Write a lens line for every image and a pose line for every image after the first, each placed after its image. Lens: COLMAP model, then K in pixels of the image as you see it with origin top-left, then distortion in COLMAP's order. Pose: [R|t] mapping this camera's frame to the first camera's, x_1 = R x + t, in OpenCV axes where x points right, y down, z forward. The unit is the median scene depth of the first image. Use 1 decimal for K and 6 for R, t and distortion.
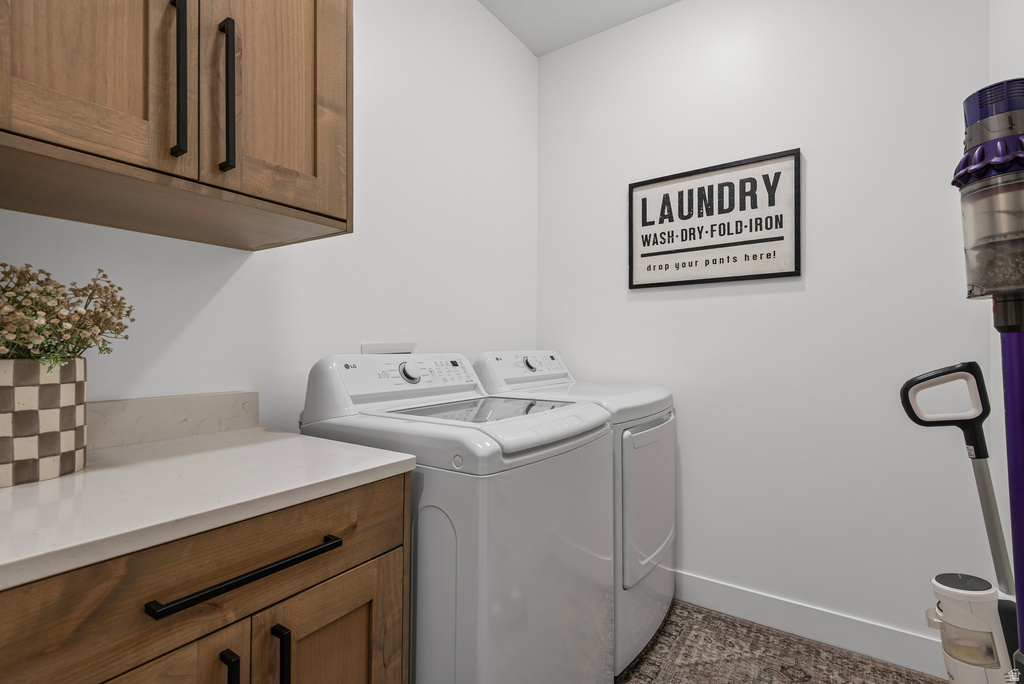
lens RADIAL K [[465.8, 0, 506.9], [0, 465.8, 345.6], [0, 0, 1]] dist [0.021289, -0.009722]
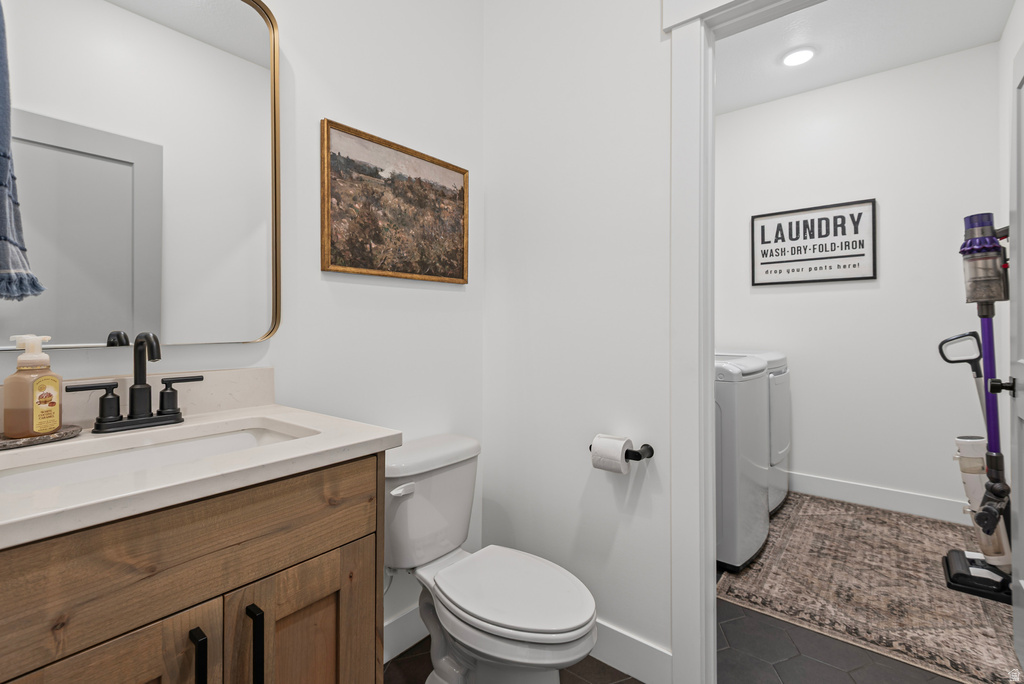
lens RADIAL K [[465.8, 0, 501.1], [0, 465.8, 323.3], [0, 0, 1]] dist [0.021289, -0.009722]
pose [[0.996780, -0.005957, -0.079965, -0.487203], [0.005952, 0.999982, -0.000300, -0.006567], [0.079965, -0.000177, 0.996798, -0.650836]]
